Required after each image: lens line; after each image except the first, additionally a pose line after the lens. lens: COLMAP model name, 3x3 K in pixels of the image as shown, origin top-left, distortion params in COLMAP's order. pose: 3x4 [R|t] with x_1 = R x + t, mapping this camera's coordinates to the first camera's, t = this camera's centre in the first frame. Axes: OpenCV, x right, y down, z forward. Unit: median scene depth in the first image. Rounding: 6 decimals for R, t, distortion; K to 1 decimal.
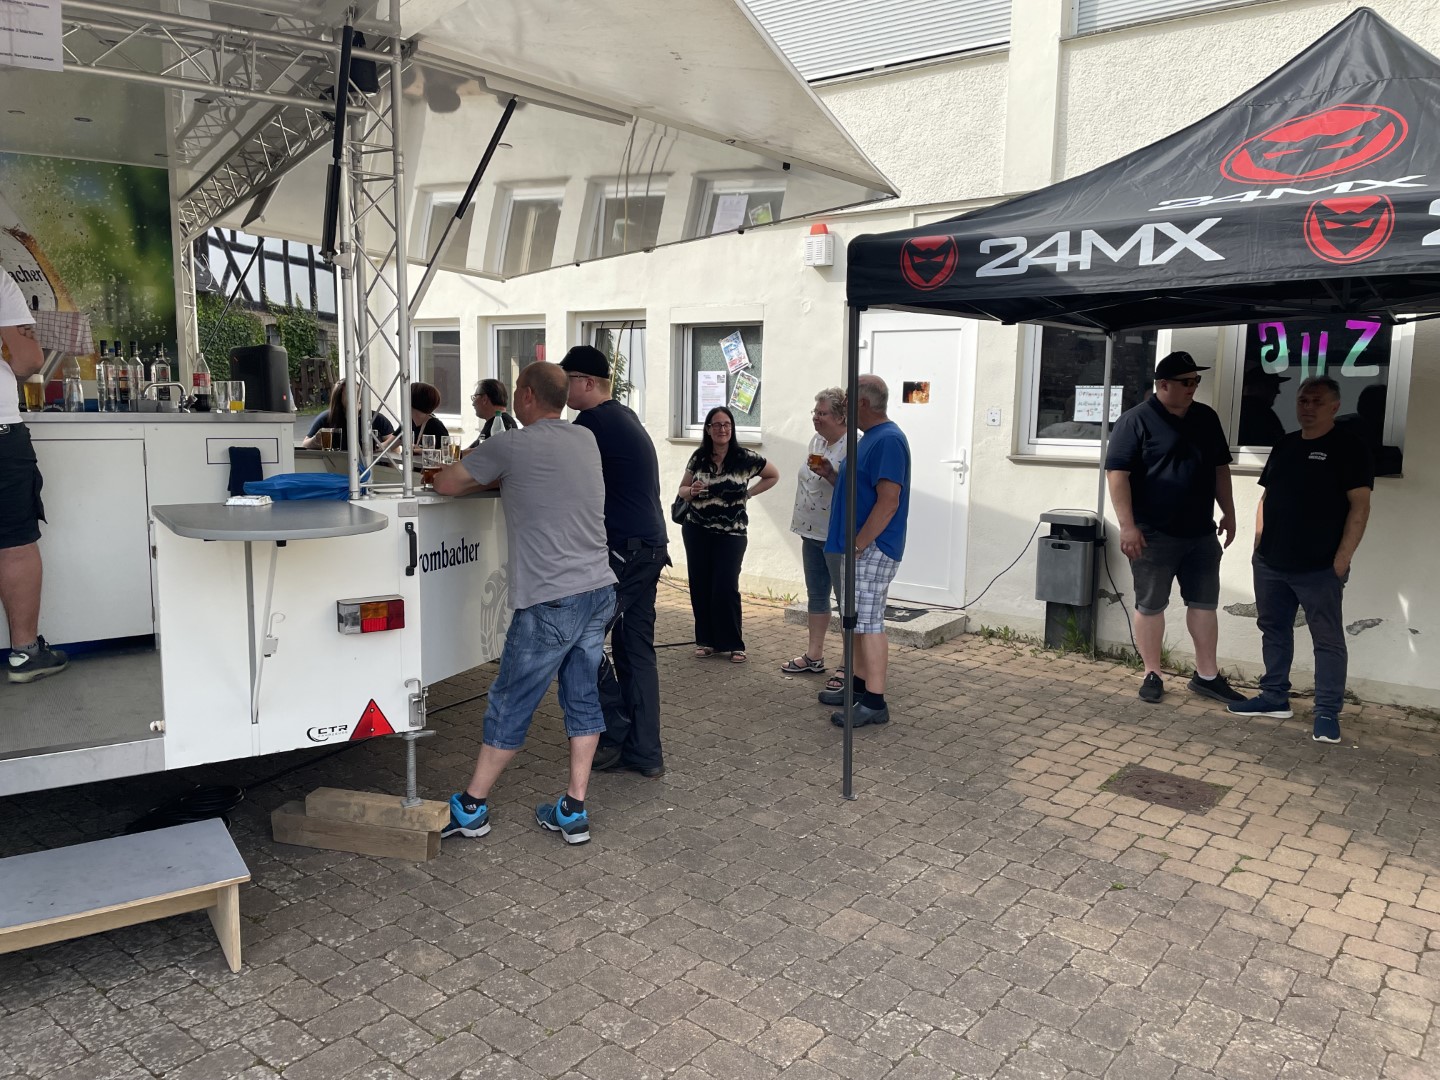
lens RADIAL K [[1094.0, 0, 718.6], [0, 1094.0, 538.3], [0, 0, 1]] dist [0.085302, -0.111014]
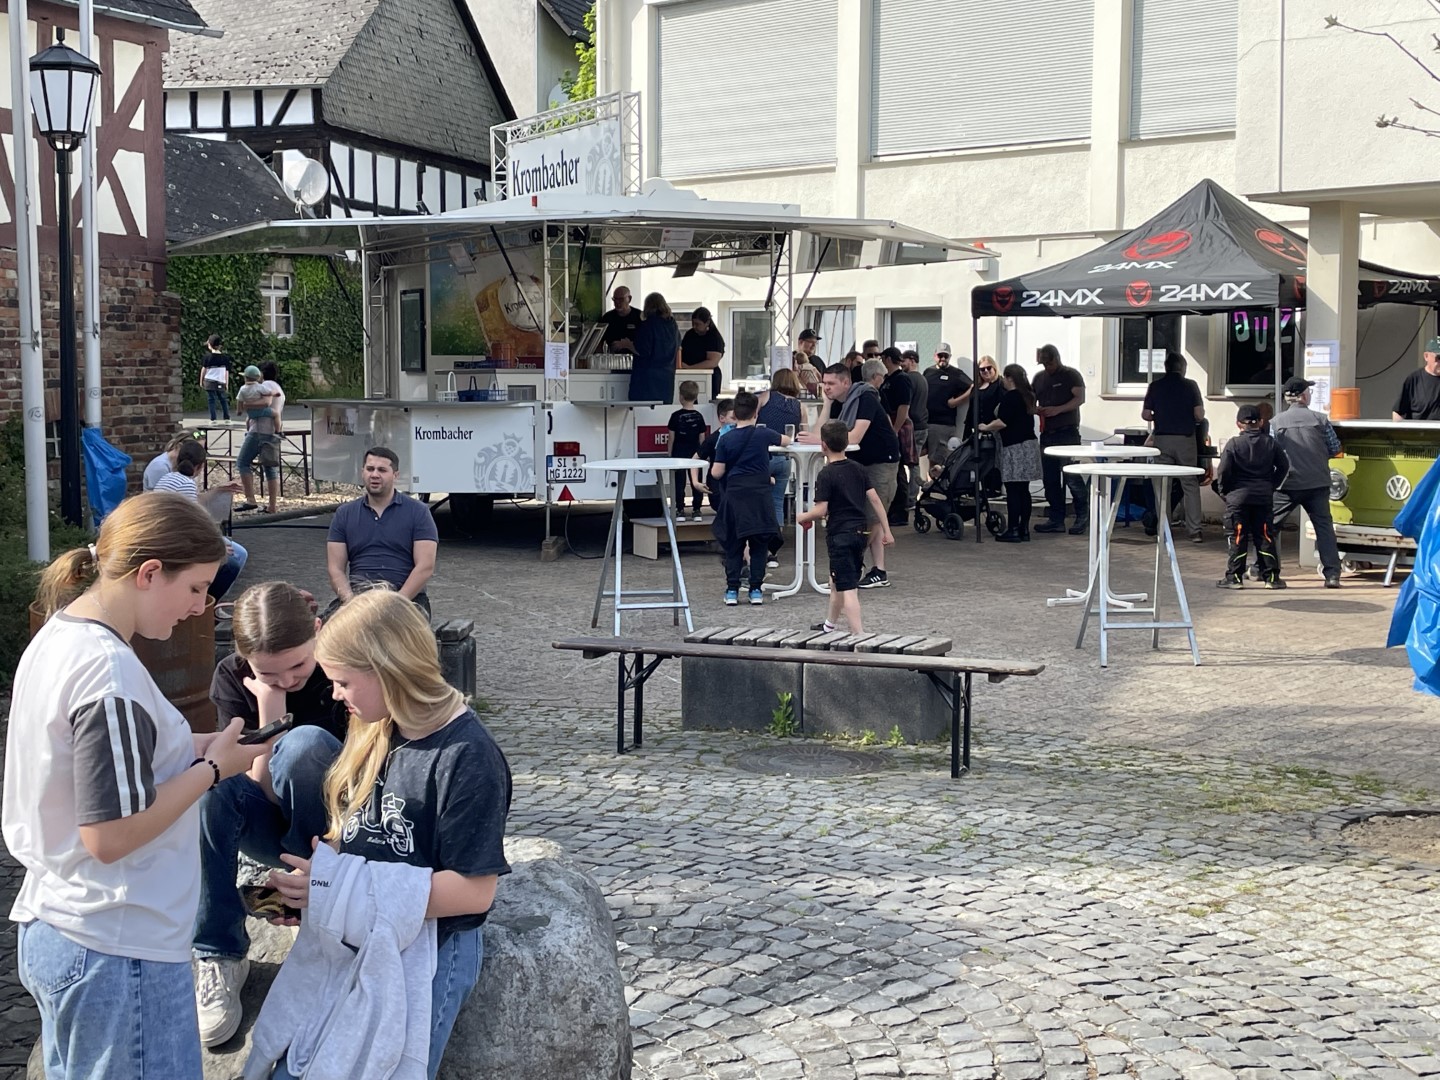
lens RADIAL K [[2039.6, 0, 729.2], [0, 2039.6, 535.0], [0, 0, 1]] dist [0.102379, 0.000000]
pose [[0.996420, -0.006438, -0.084294, -0.026330], [0.002283, 0.998782, -0.049293, 0.469319], [0.084508, 0.048924, 0.995221, -3.405499]]
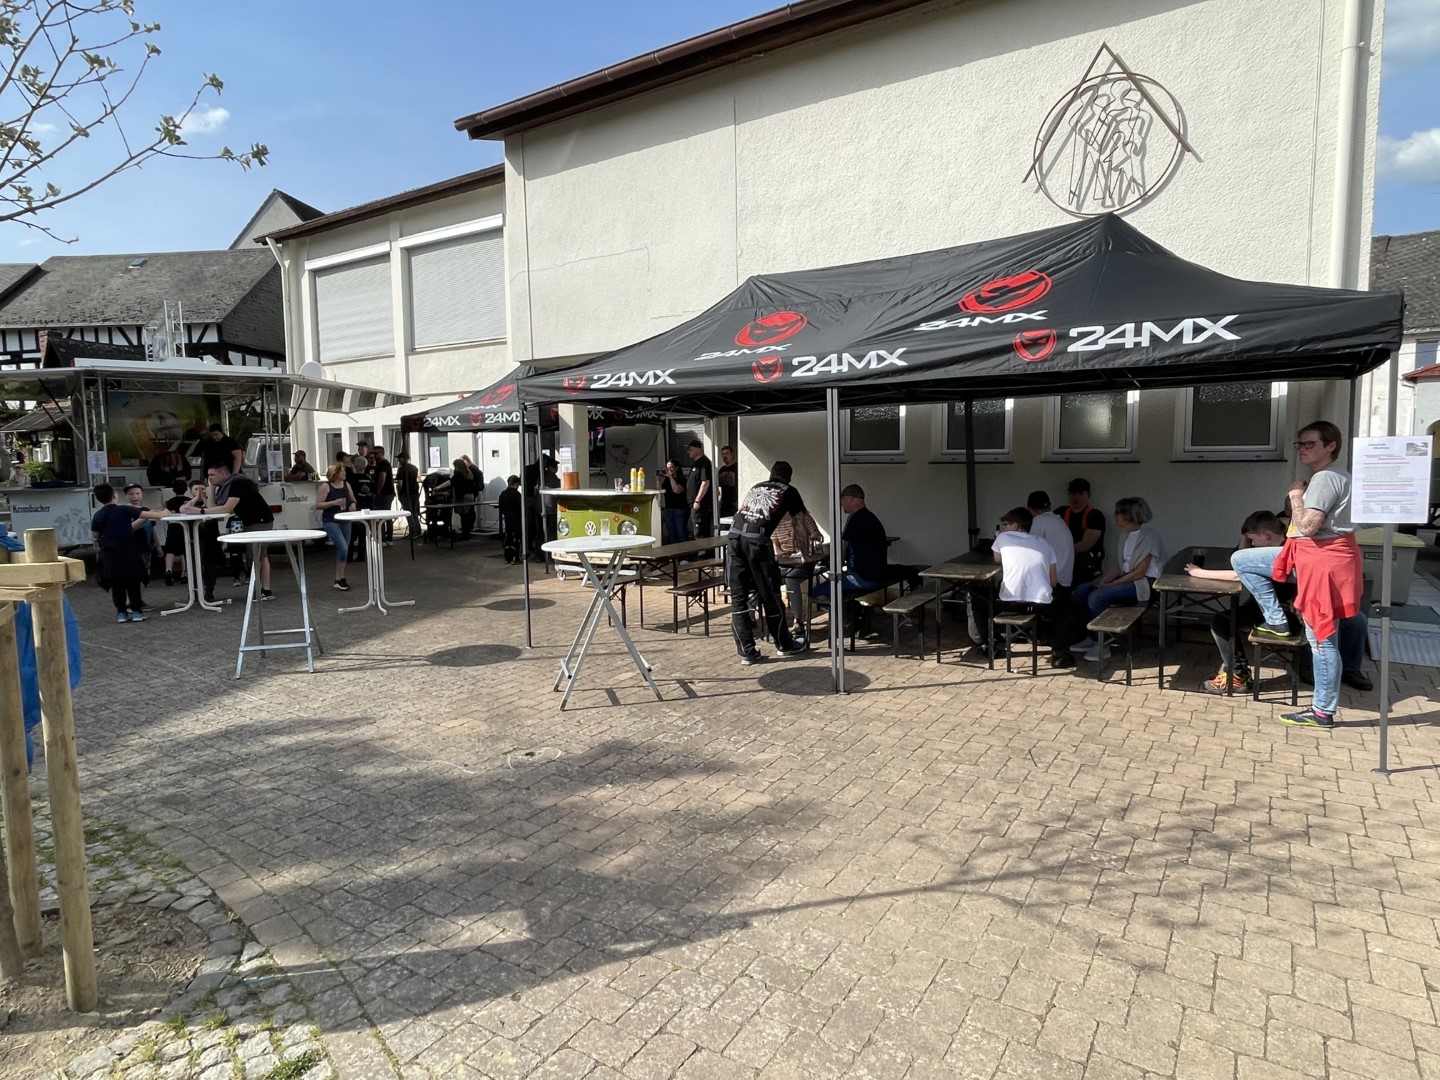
lens RADIAL K [[846.5, 0, 713.9], [0, 846.5, 541.8], [0, 0, 1]] dist [-0.005544, 0.001905]
pose [[0.995455, -0.037398, 0.087588, 1.025700], [0.040039, 0.998789, -0.028585, 0.334186], [-0.086412, 0.031962, 0.995747, -2.269672]]
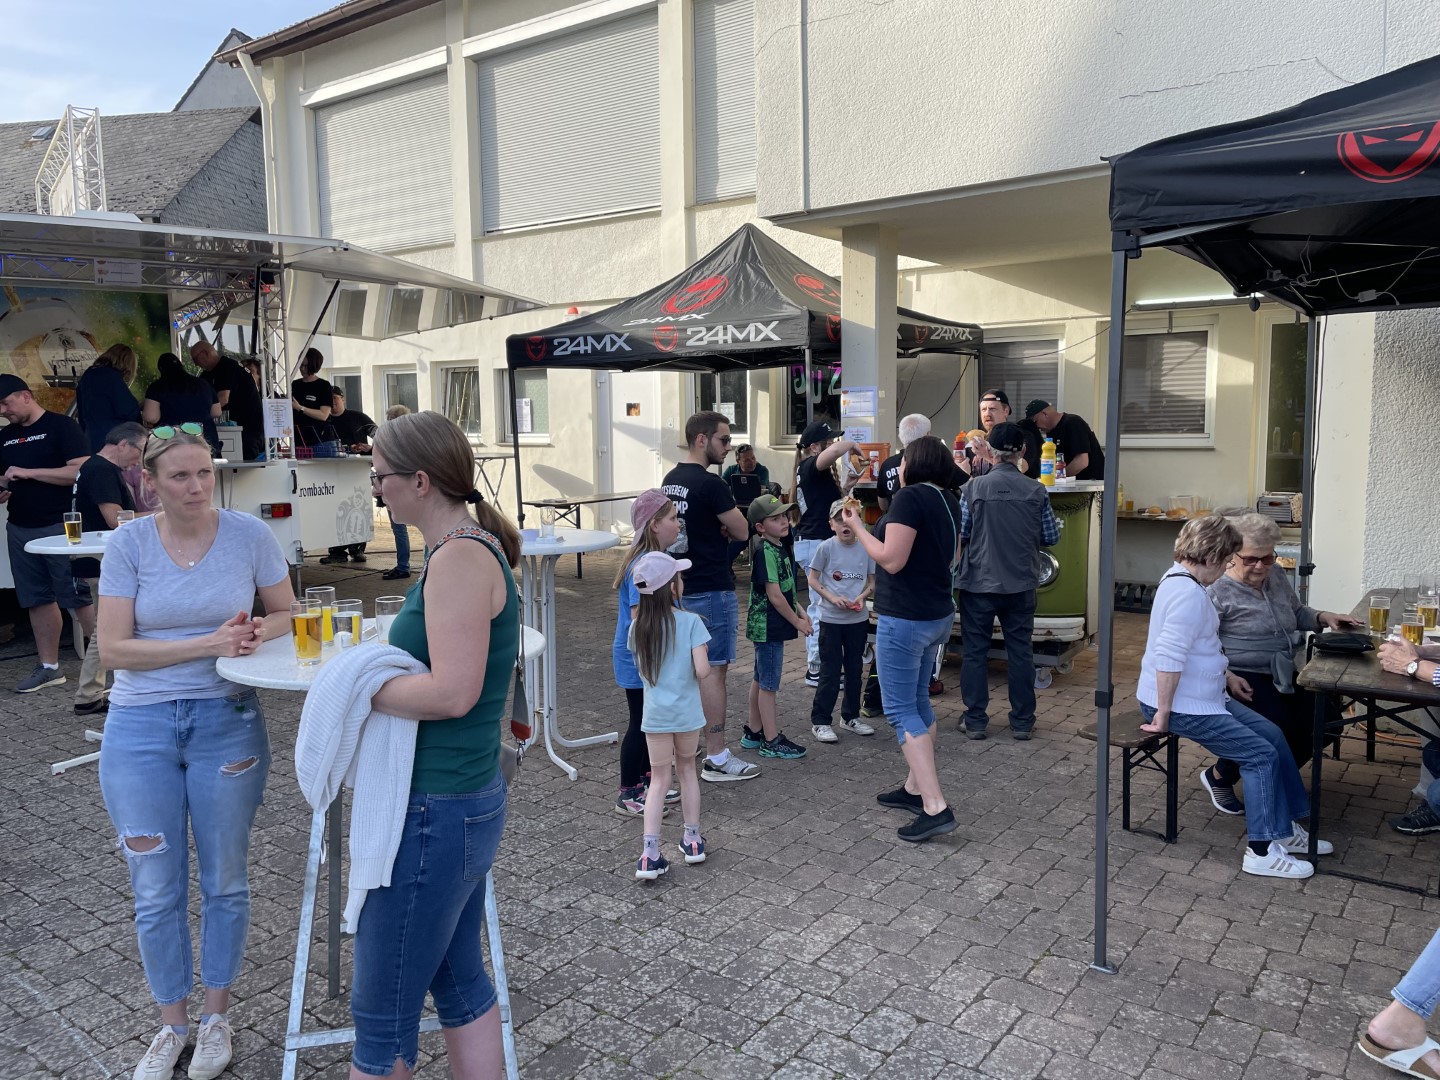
lens RADIAL K [[1094.0, 0, 727.8], [0, 1094.0, 538.5], [0, 0, 1]] dist [0.085302, -0.111014]
pose [[0.998812, -0.031450, 0.037233, 0.485283], [0.032307, 0.999221, -0.022652, 0.192168], [-0.036492, 0.023828, 0.999050, -1.207160]]
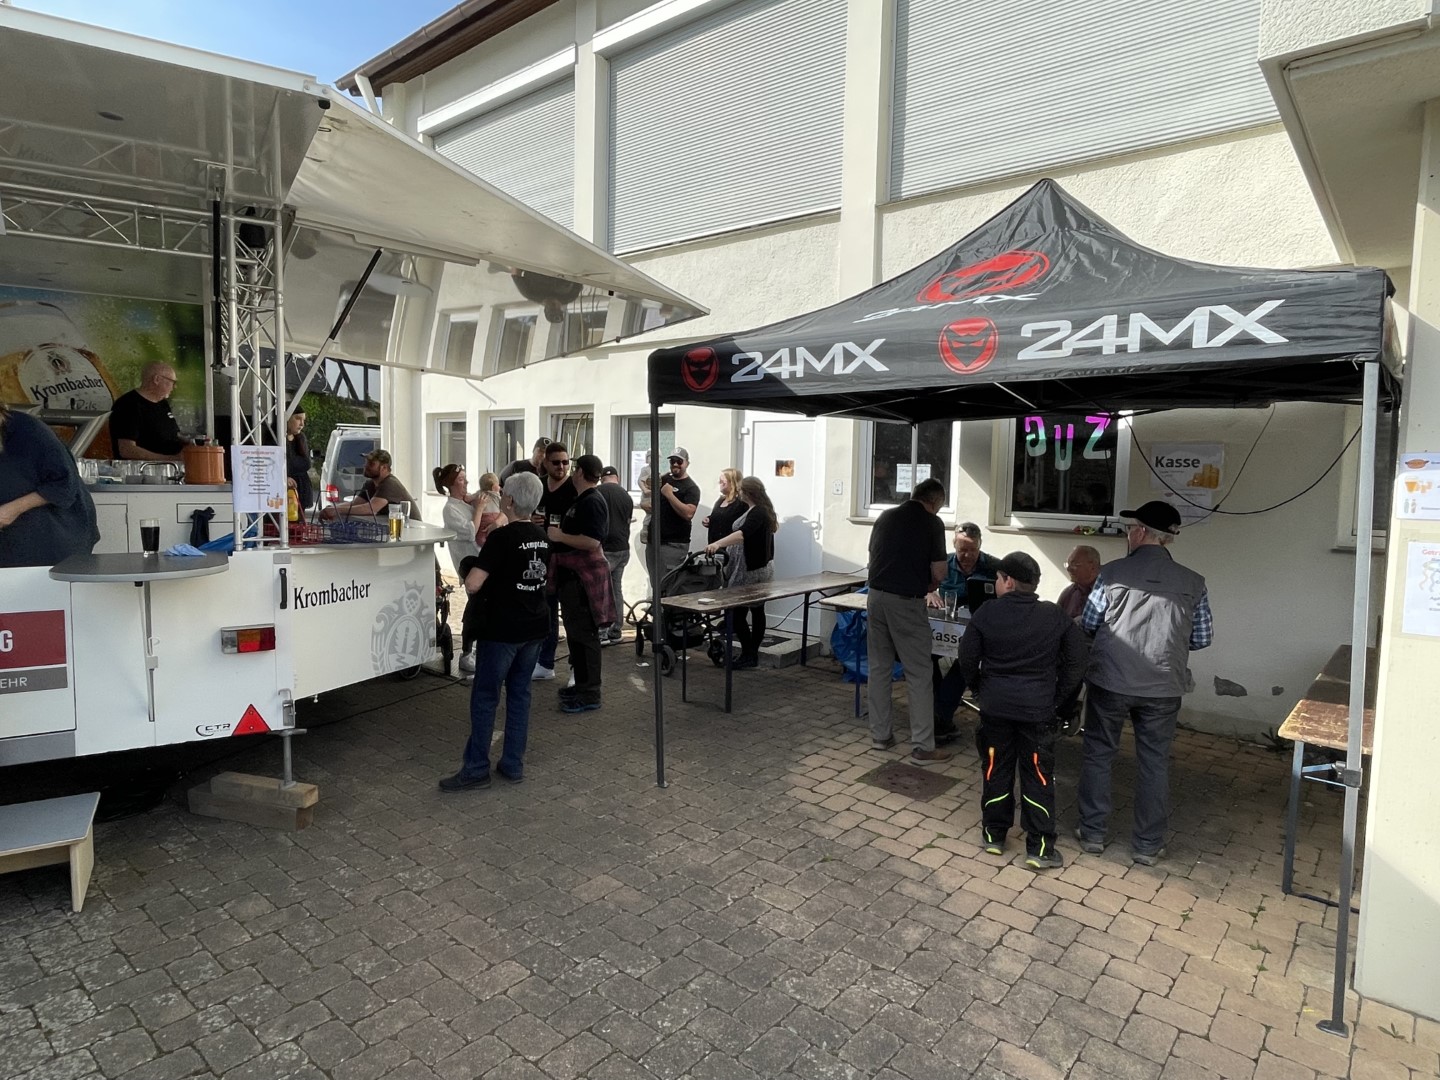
lens RADIAL K [[846.5, 0, 713.7], [0, 846.5, 535.2], [0, 0, 1]] dist [-0.005544, 0.001905]
pose [[0.999537, 0.004437, -0.030117, 0.241990], [-0.005991, 0.998646, -0.051679, -0.004426], [0.029847, 0.051835, 0.998210, 0.011087]]
